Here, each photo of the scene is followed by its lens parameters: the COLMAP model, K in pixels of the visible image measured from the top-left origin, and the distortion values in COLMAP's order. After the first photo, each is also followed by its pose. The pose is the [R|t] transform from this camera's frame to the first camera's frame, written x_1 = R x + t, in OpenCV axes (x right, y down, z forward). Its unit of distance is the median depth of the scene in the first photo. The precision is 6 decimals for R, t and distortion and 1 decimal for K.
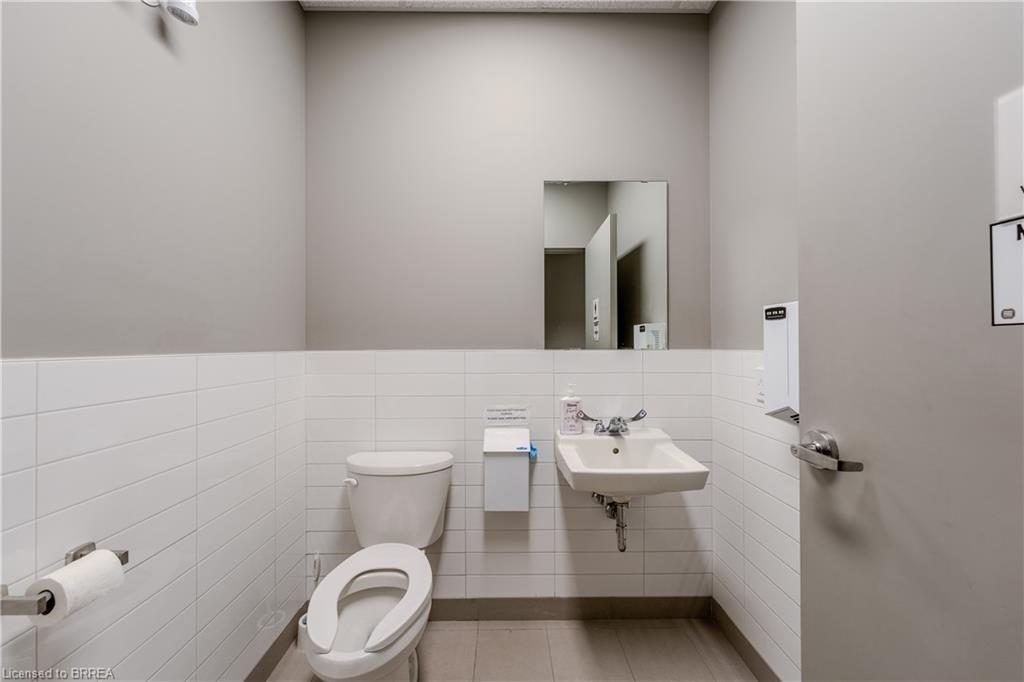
lens RADIAL K [[404.8, 0, 508.3], [0, 404.8, 340.8], [0, 0, 1]] dist [0.001798, 0.000013]
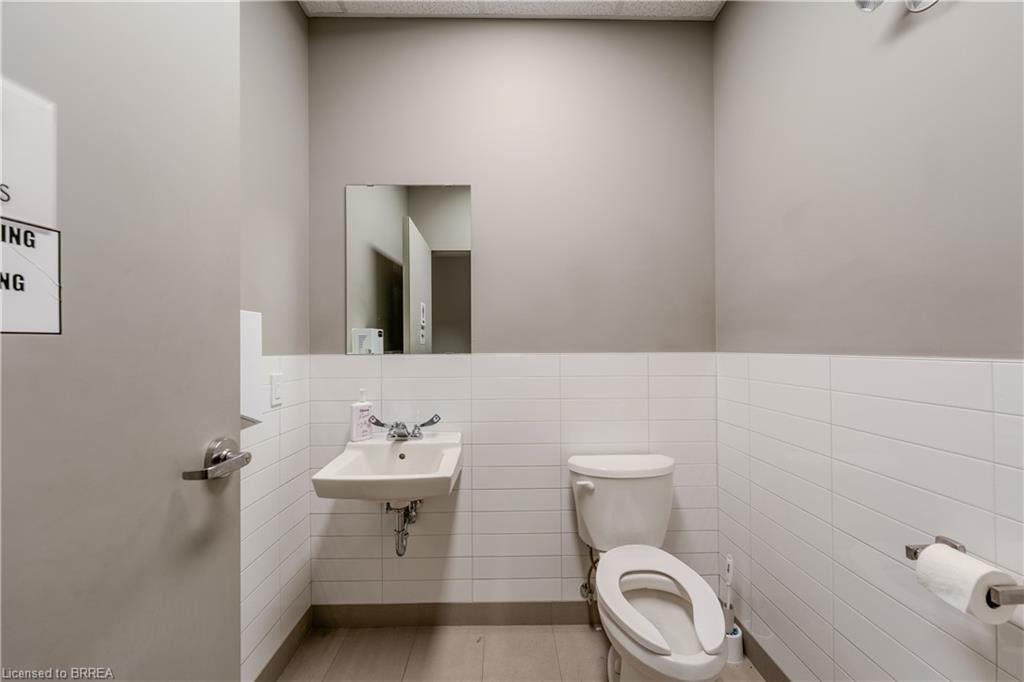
lens RADIAL K [[404.8, 0, 514.5], [0, 404.8, 344.3], [0, 0, 1]] dist [0.001798, 0.000013]
pose [[0.999970, -0.004702, 0.006159, 0.519703], [0.004703, 0.999989, -0.000166, 0.000175], [-0.006158, 0.000195, 0.999981, 0.011043]]
